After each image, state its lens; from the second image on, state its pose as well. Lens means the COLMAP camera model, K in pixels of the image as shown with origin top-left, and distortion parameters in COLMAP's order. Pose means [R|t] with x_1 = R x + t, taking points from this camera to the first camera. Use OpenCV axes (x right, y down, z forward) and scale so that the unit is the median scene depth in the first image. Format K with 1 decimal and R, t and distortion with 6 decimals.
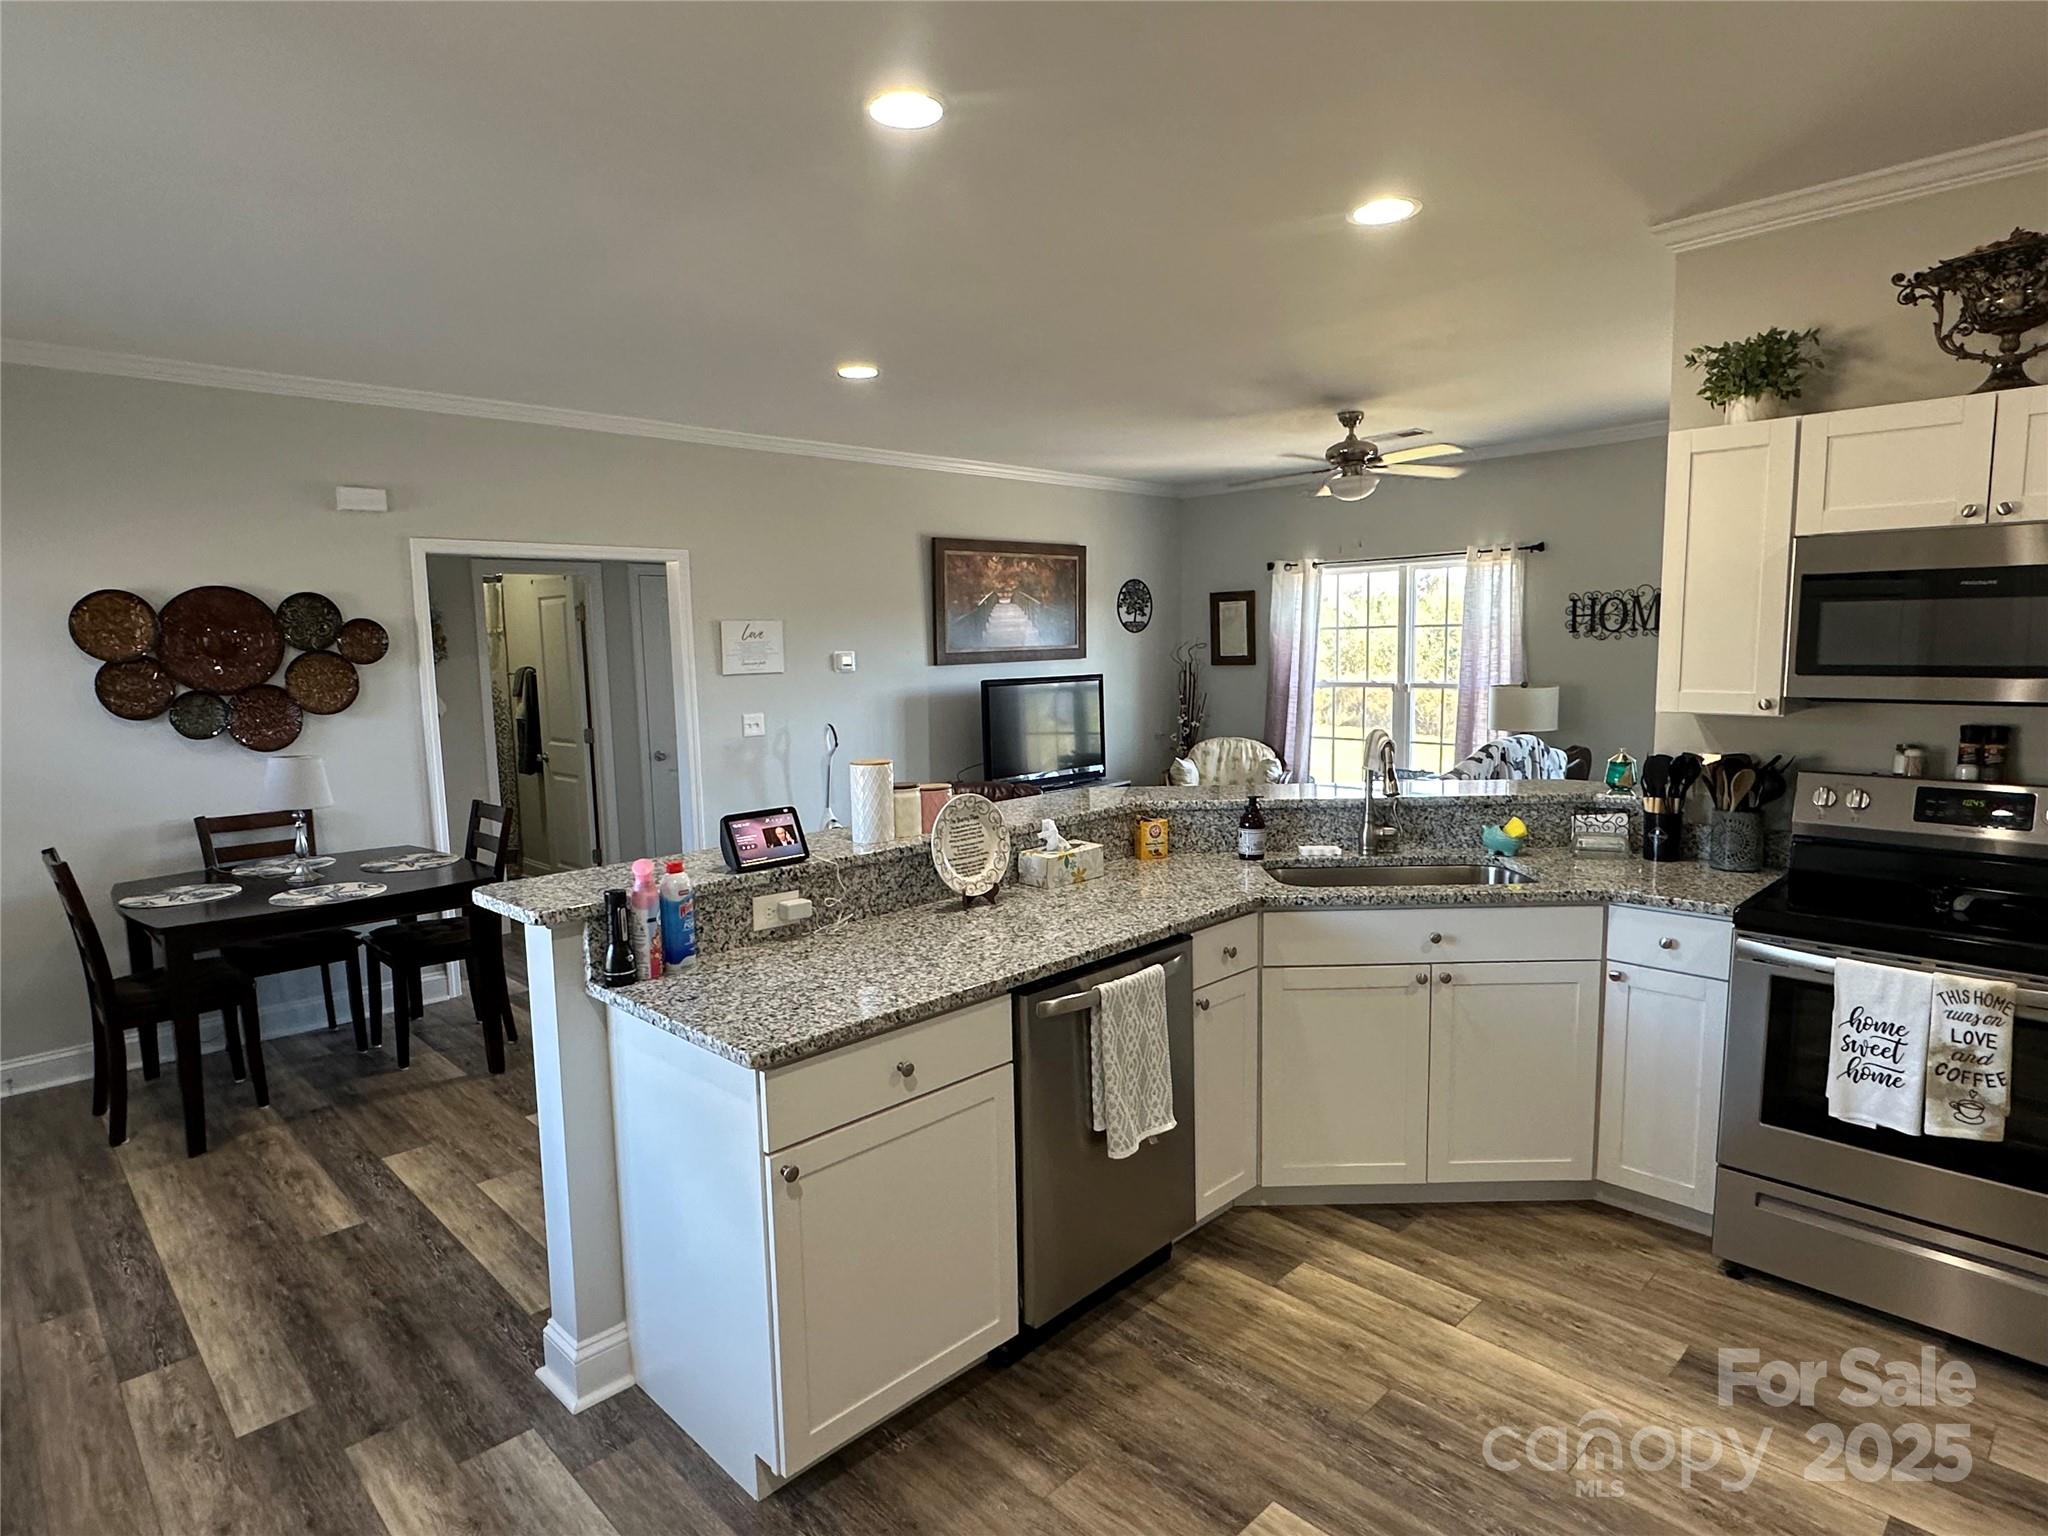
lens RADIAL K [[1140.2, 0, 1015.6], [0, 1140.2, 772.5], [0, 0, 1]] dist [0.001070, -0.000923]
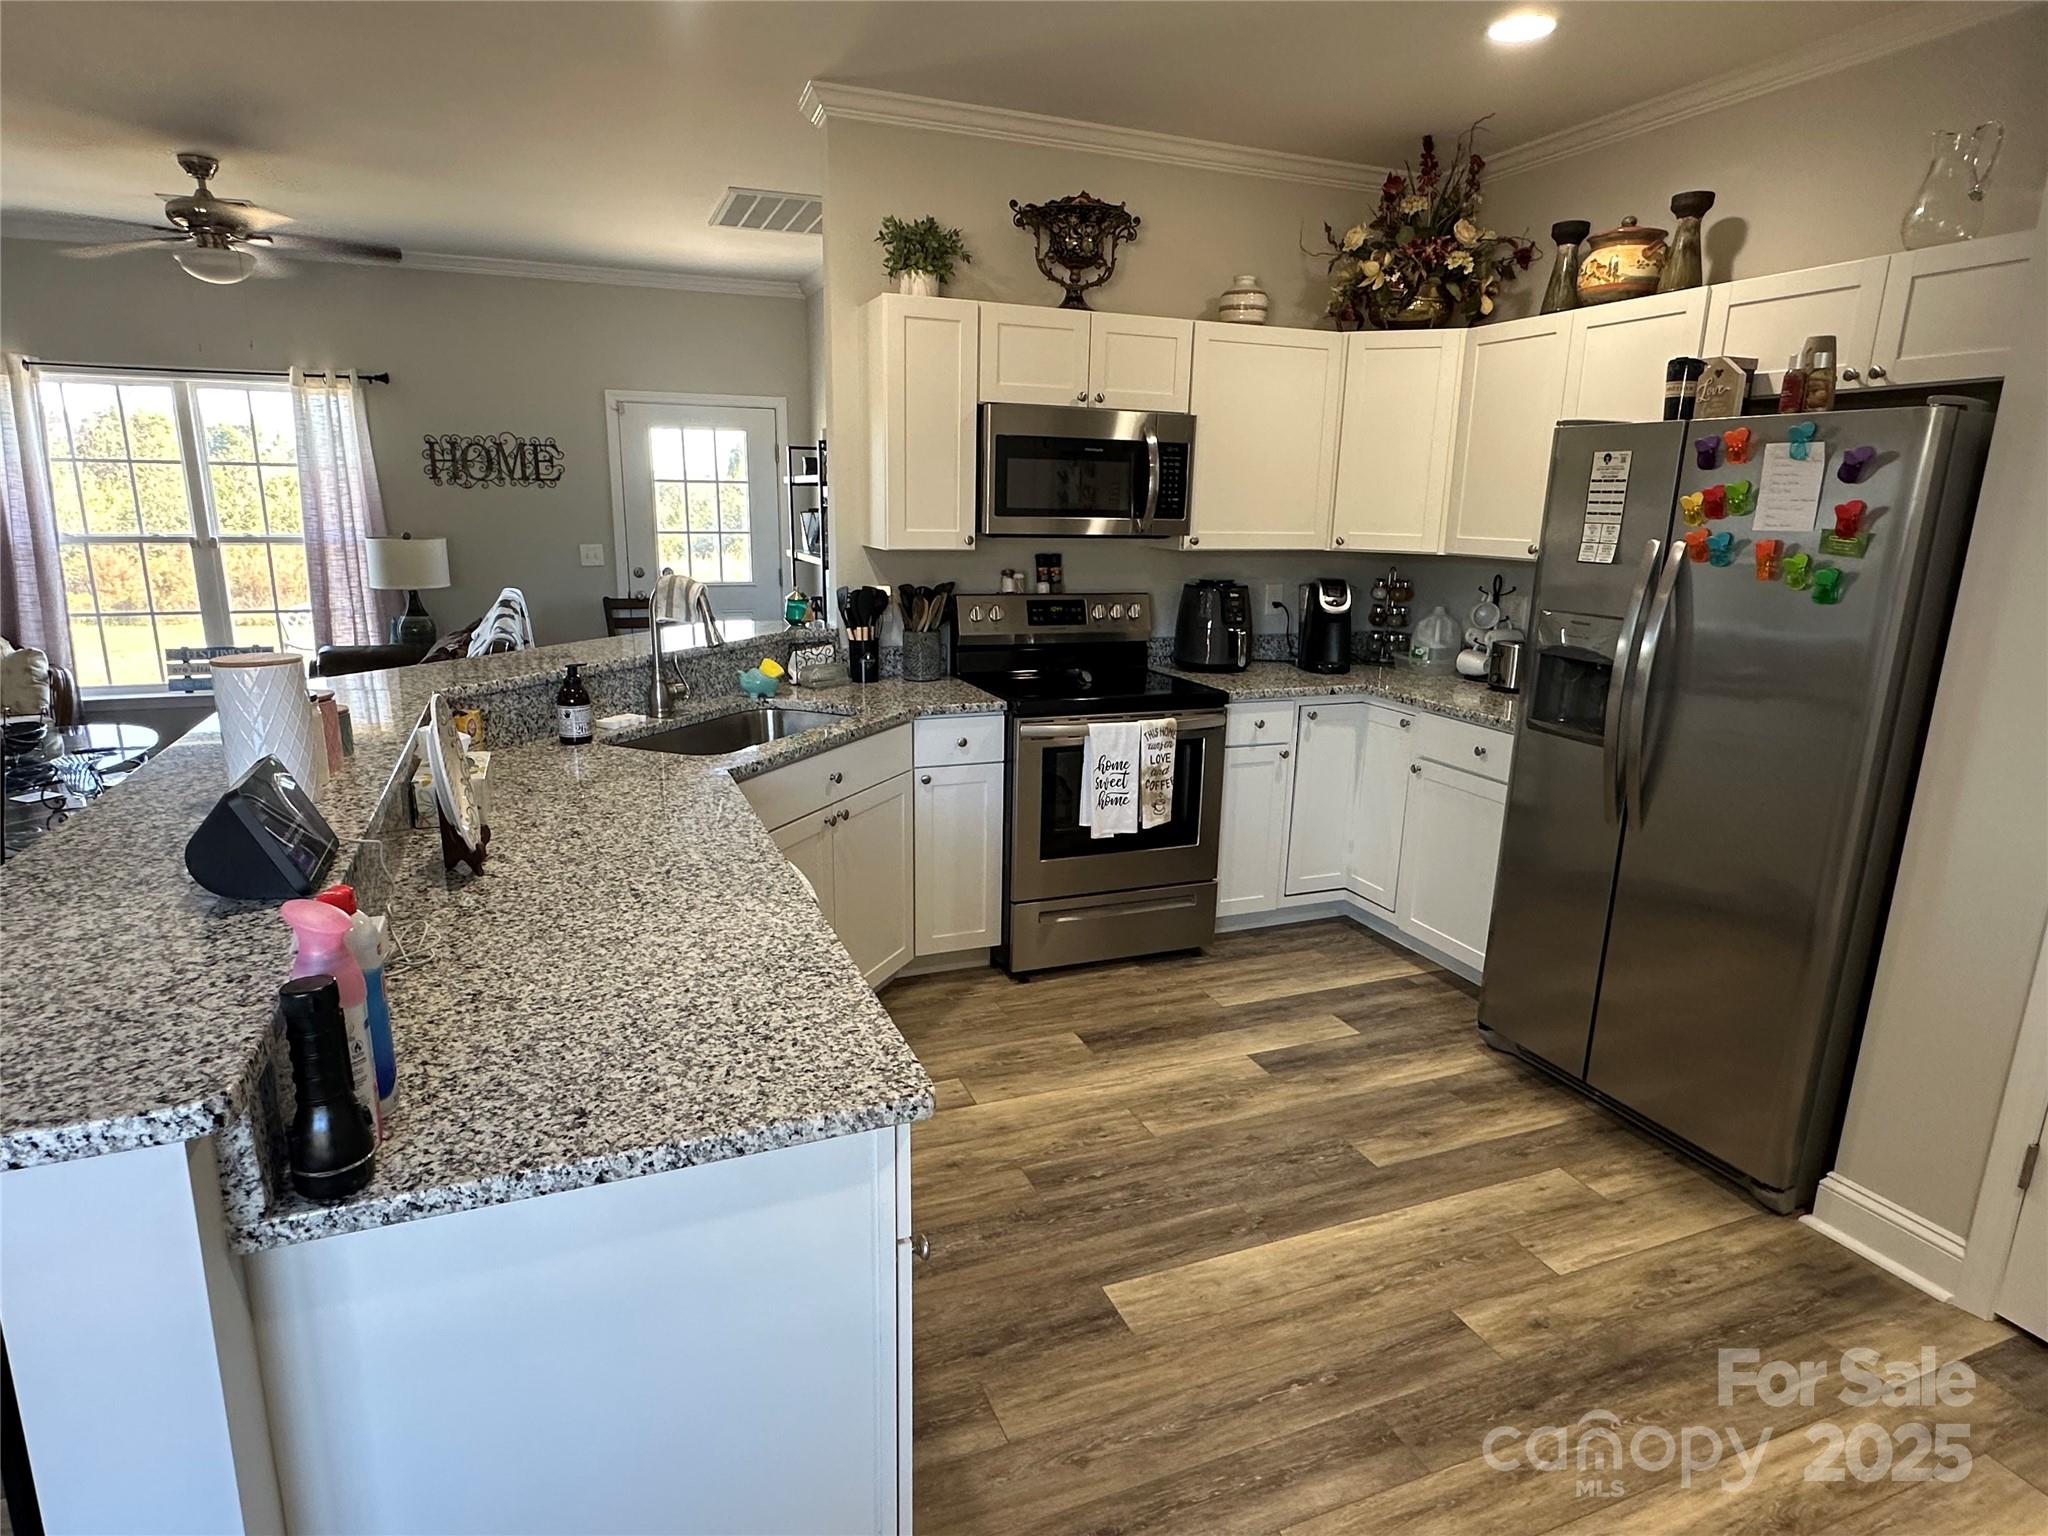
lens RADIAL K [[1140.2, 0, 1027.7], [0, 1140.2, 774.3], [0, 0, 1]] dist [0.001070, -0.000923]
pose [[0.379418, -0.191811, 0.905125, -0.232370], [0.082476, 0.981392, 0.173400, -0.009381], [-0.921542, 0.008861, 0.388177, 0.219628]]
